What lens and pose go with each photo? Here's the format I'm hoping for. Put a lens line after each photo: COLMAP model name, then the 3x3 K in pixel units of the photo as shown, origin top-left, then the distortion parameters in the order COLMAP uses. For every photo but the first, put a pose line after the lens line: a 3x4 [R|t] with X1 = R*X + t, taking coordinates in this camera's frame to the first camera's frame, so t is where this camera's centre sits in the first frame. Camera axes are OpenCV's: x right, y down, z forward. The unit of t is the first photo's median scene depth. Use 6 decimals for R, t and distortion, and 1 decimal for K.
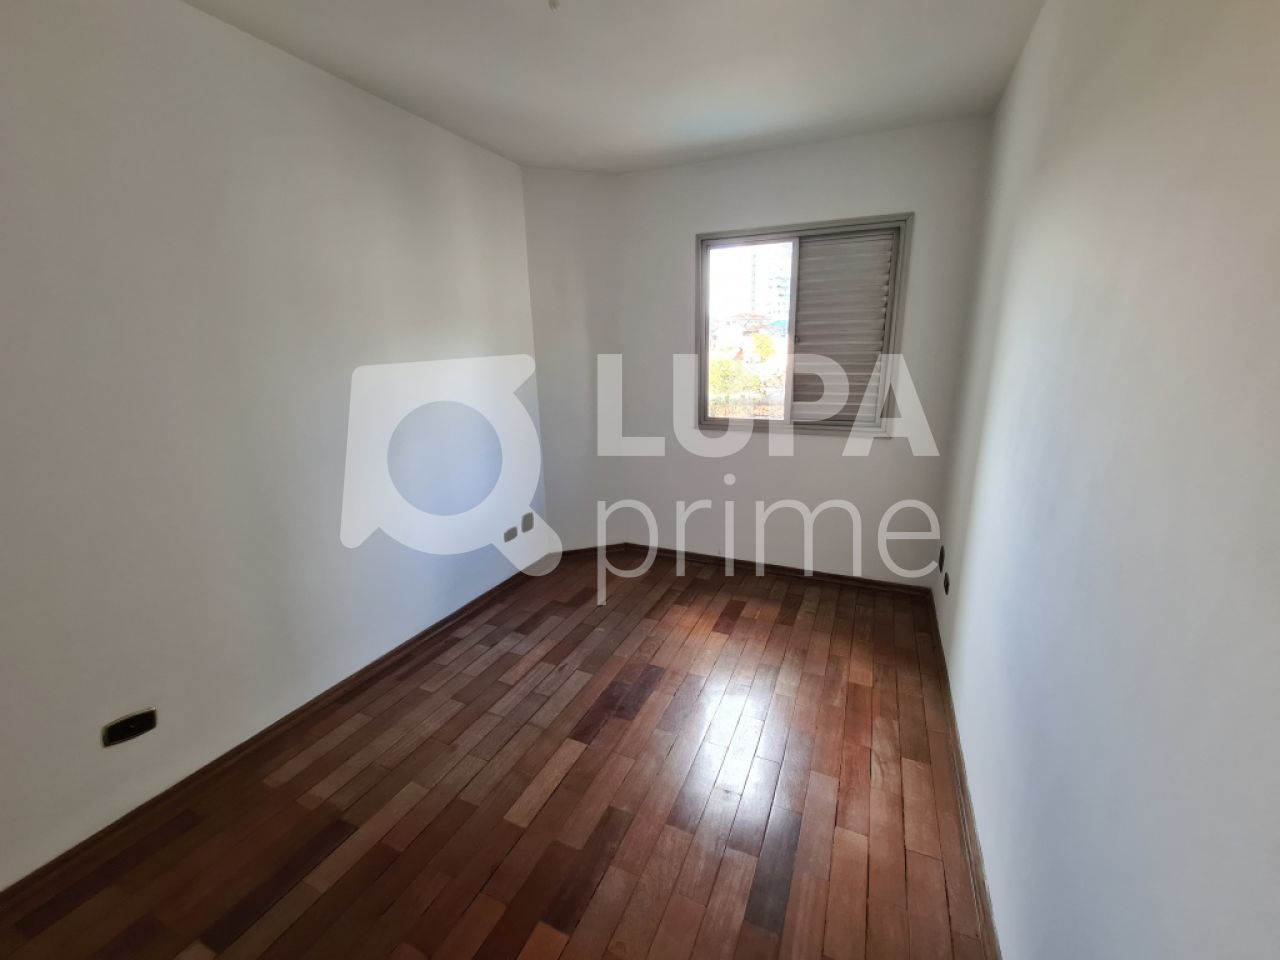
lens RADIAL K [[522.6, 0, 644.0], [0, 522.6, 479.4], [0, 0, 1]] dist [-0.000766, 0.000610]
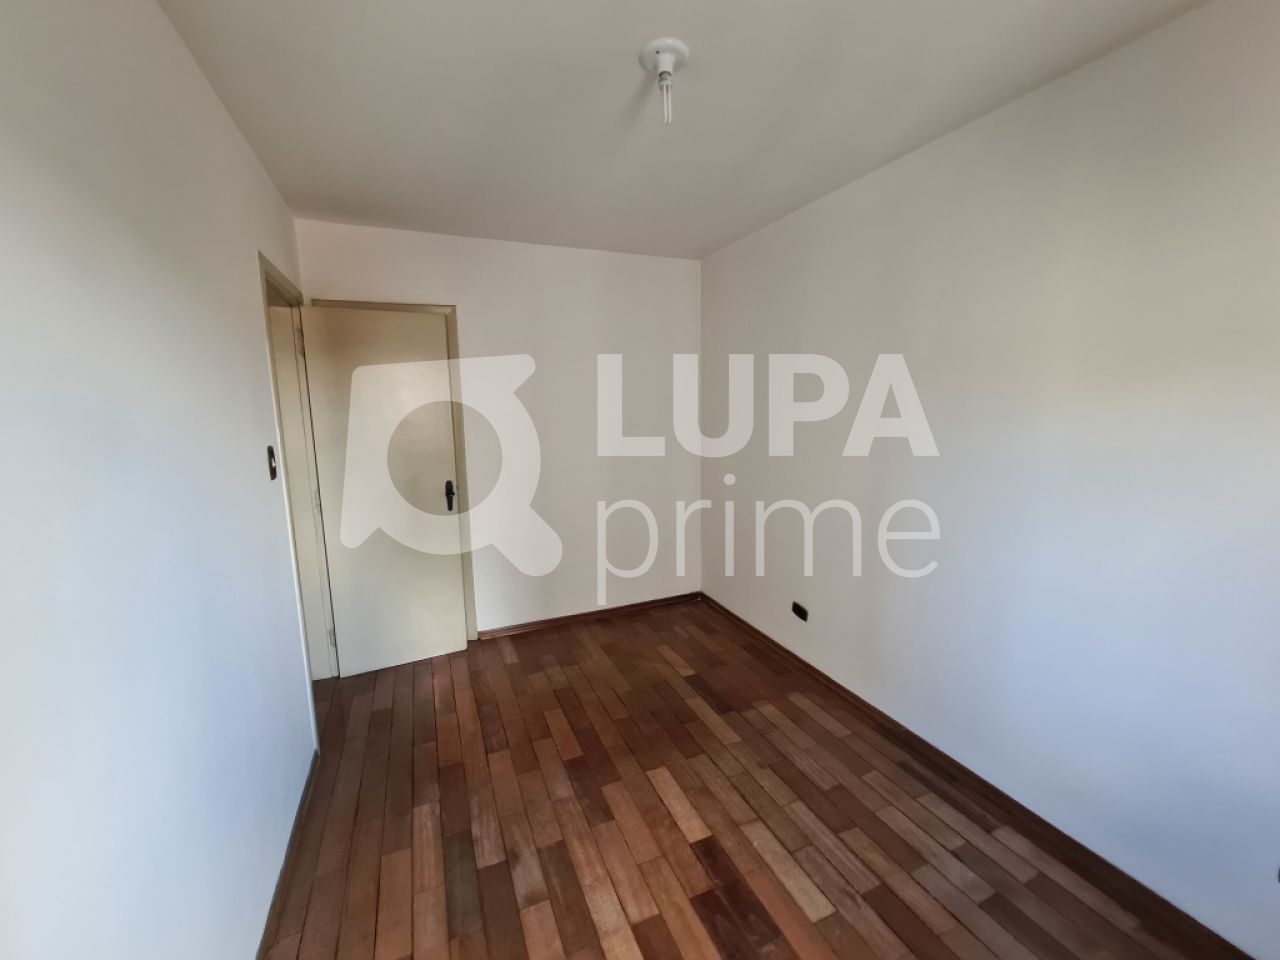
lens RADIAL K [[522.6, 0, 644.0], [0, 522.6, 479.4], [0, 0, 1]] dist [-0.000766, 0.000610]
pose [[-0.675223, 0.136045, -0.724959, 0.507036], [-0.154559, 0.934929, 0.319404, -0.358165], [0.721239, 0.327718, -0.610259, 1.249825]]
